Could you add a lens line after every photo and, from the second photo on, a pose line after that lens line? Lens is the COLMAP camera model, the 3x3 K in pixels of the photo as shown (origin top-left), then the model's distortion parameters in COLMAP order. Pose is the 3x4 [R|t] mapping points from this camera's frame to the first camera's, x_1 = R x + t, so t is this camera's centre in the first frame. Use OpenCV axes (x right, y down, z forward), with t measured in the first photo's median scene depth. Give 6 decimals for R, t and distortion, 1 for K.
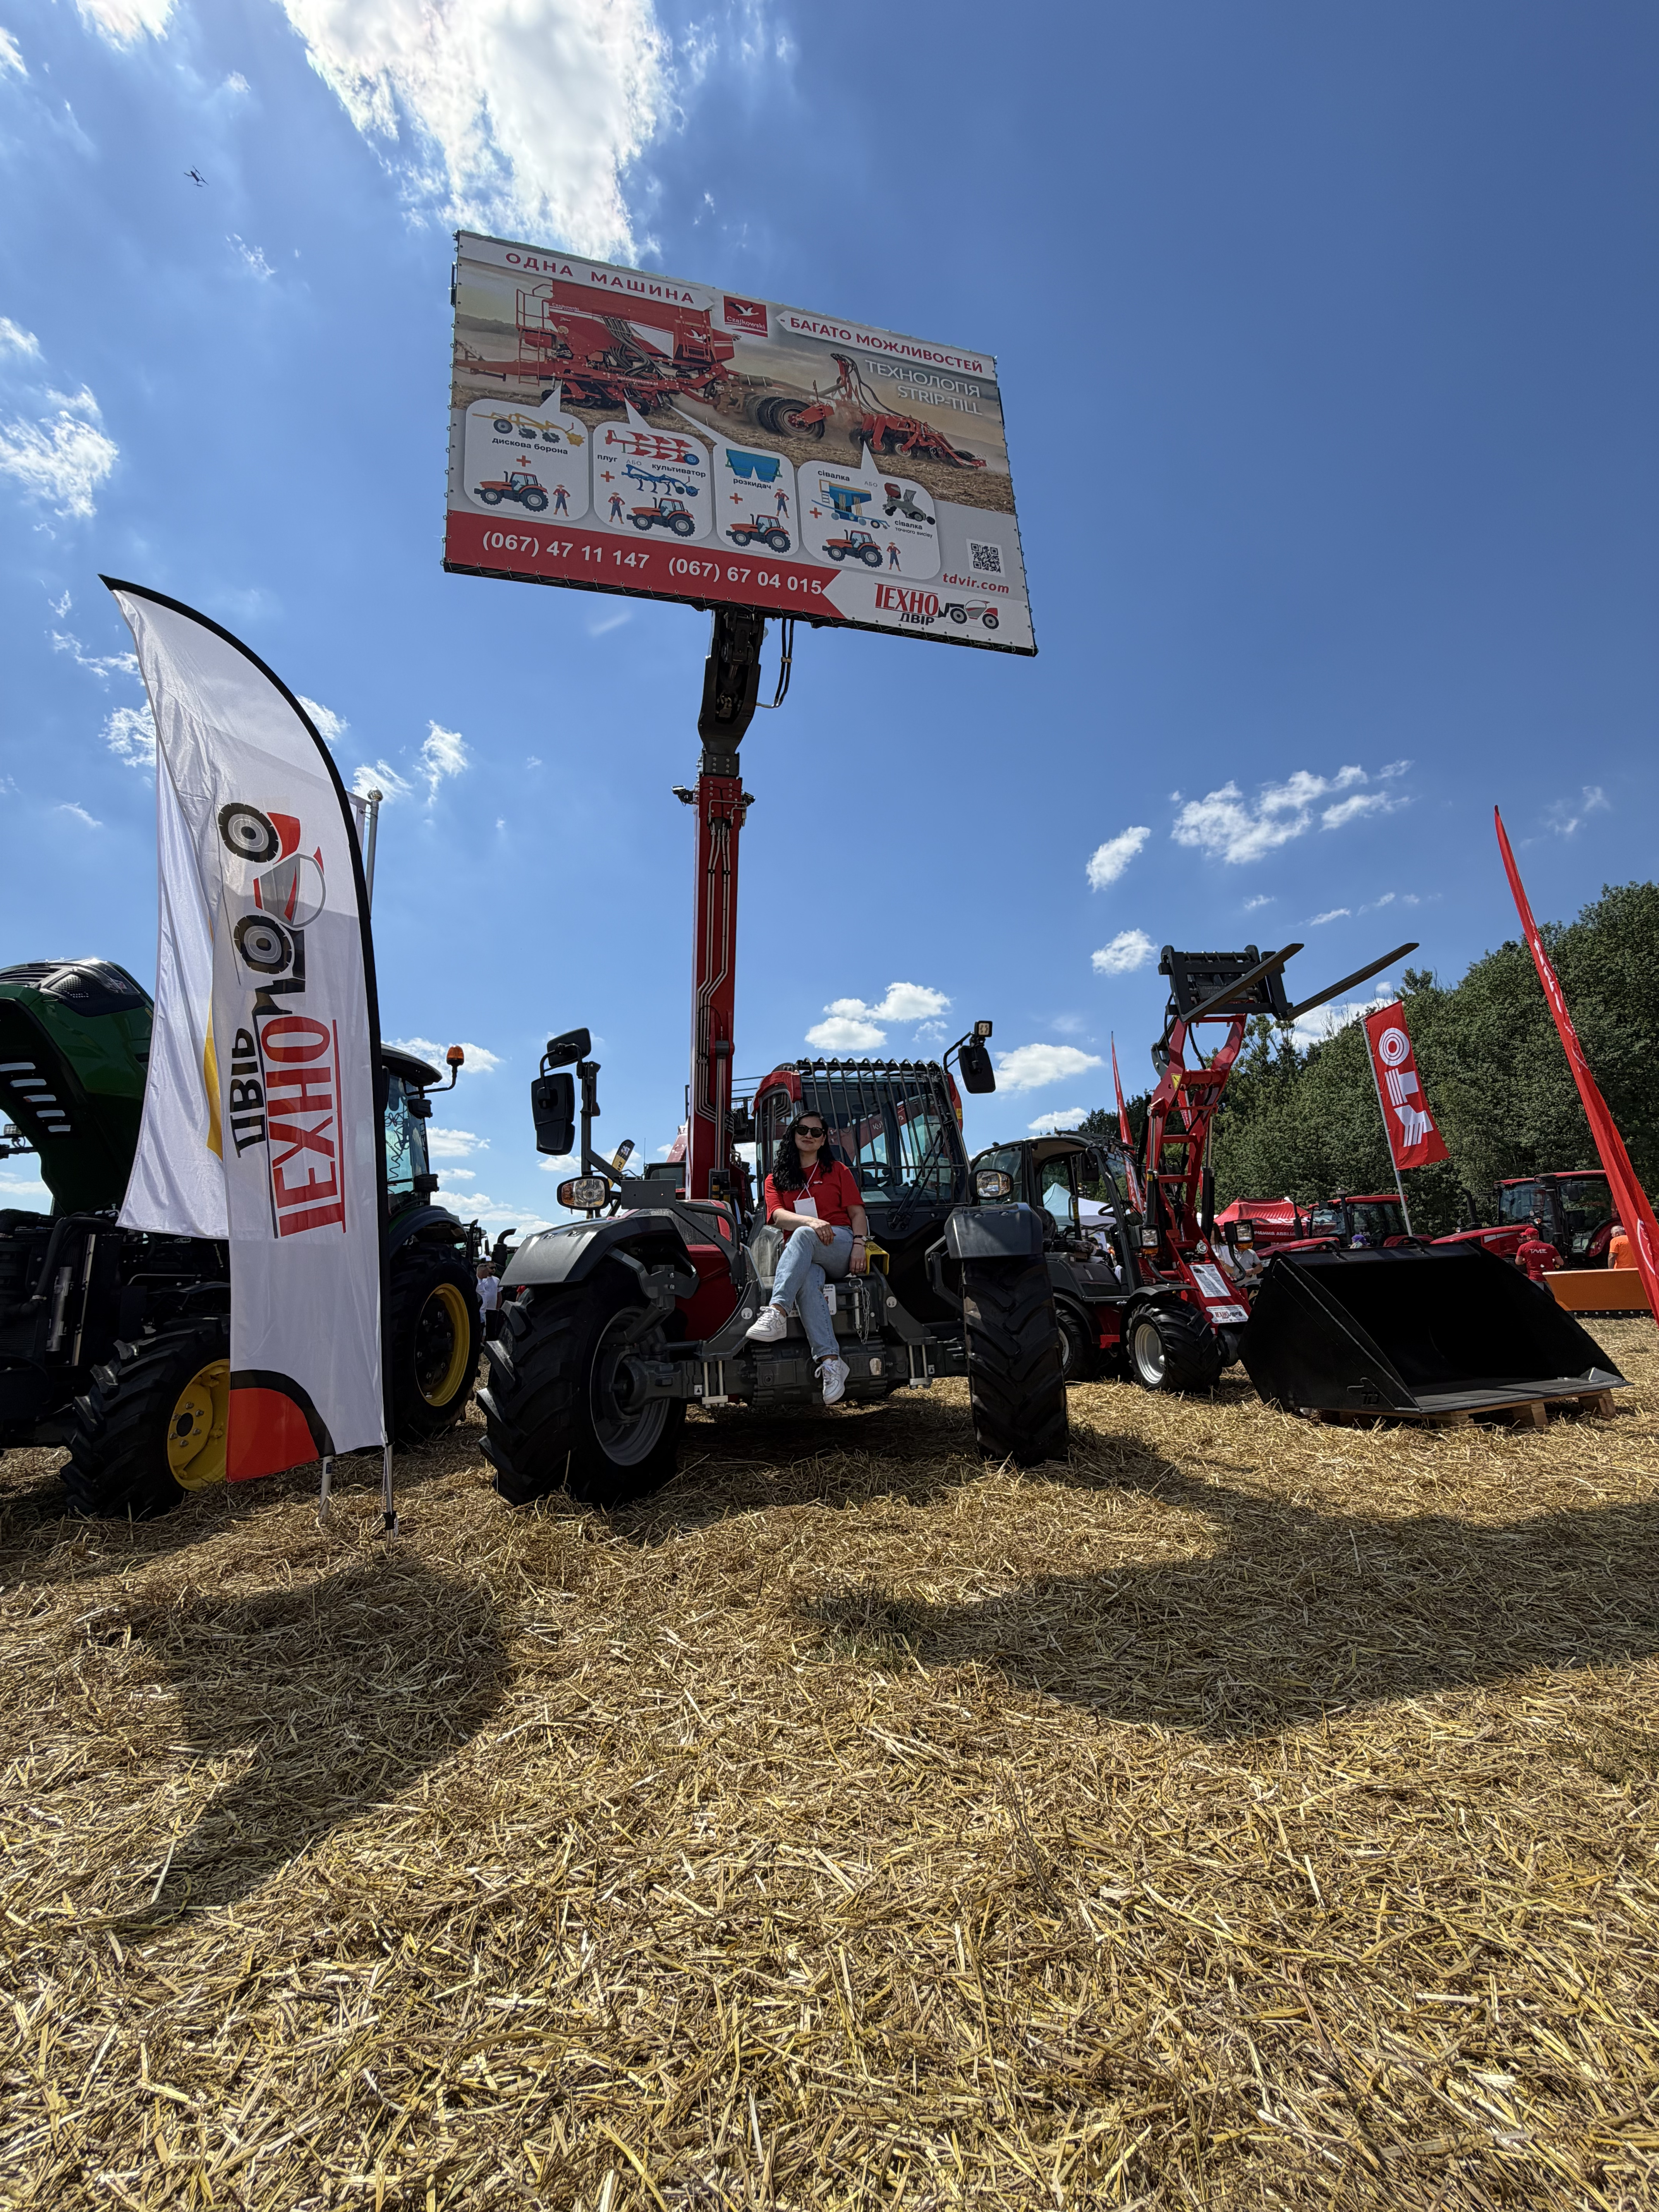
lens RADIAL K [[888.7, 0, 827.5], [0, 888.7, 1099.5], [0, 0, 1]] dist [0.000500, 0.000030]
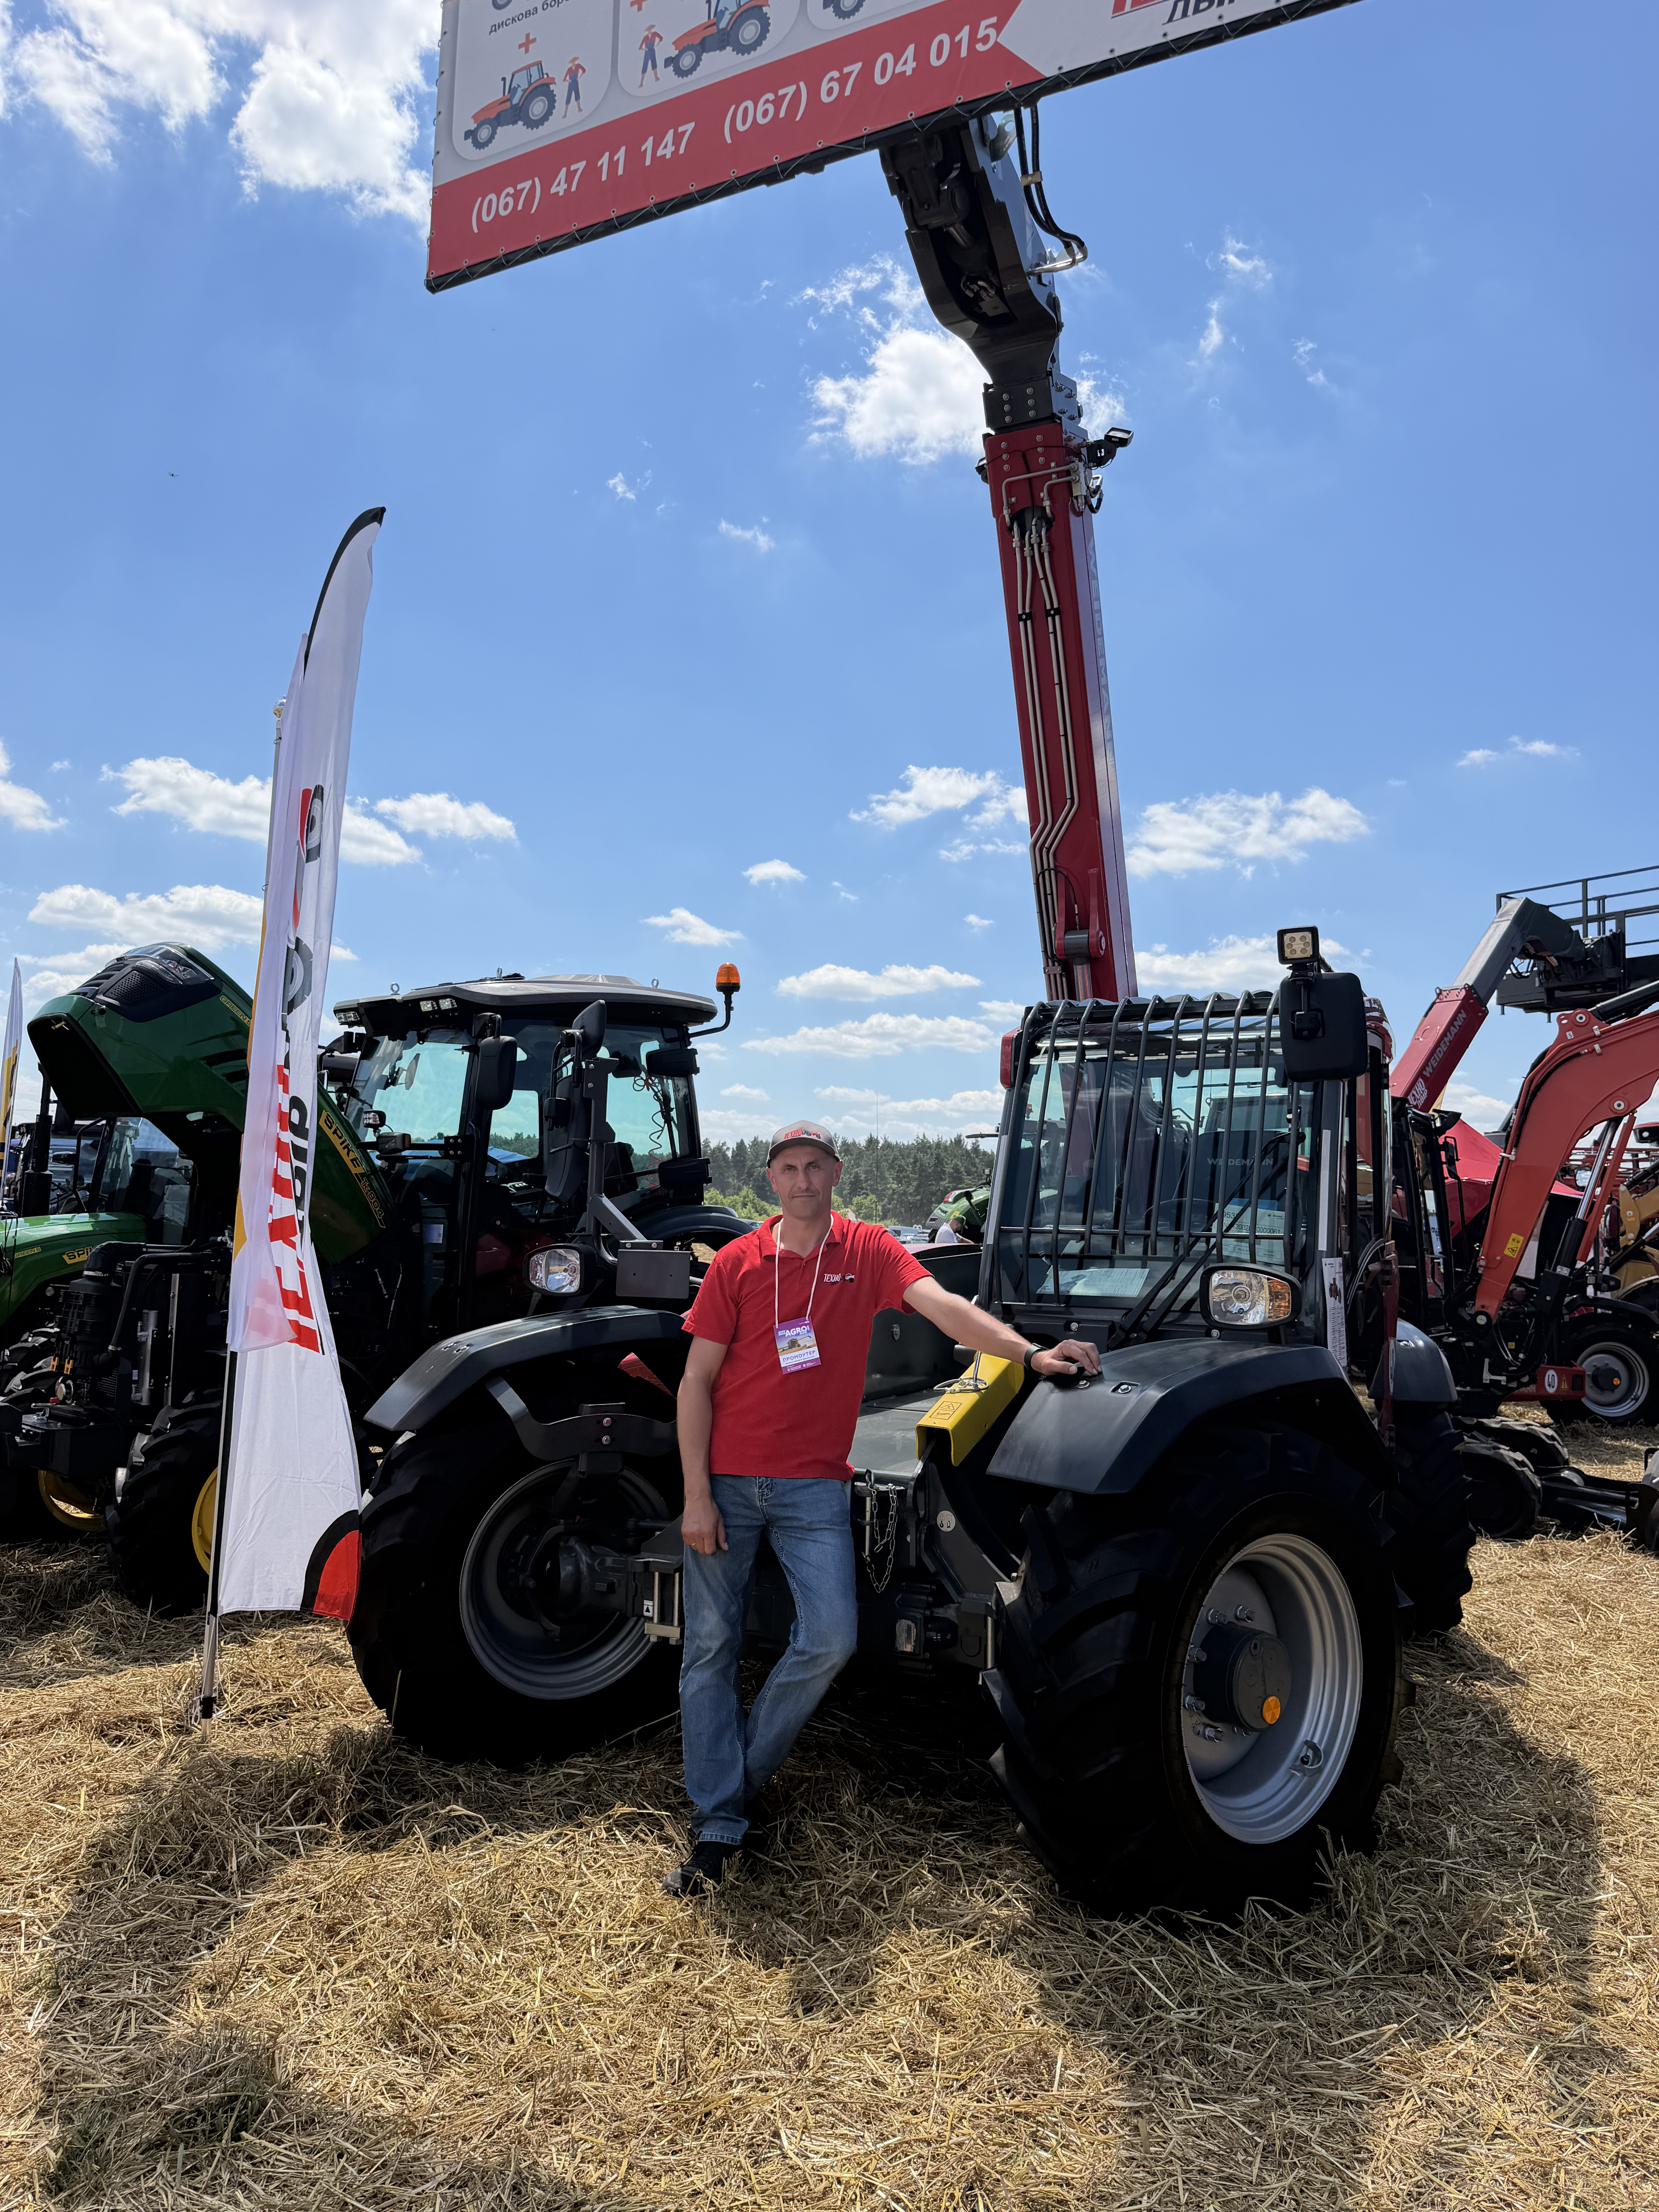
lens RADIAL K [[1546.0, 0, 830.3], [0, 1546.0, 1109.4], [0, 0, 1]] dist [0.000041, -0.002361]
pose [[0.759444, 0.014576, -0.650409, 0.500658], [0.078021, 0.990493, 0.113298, -0.101624], [0.645877, -0.136789, 0.751087, 0.241568]]
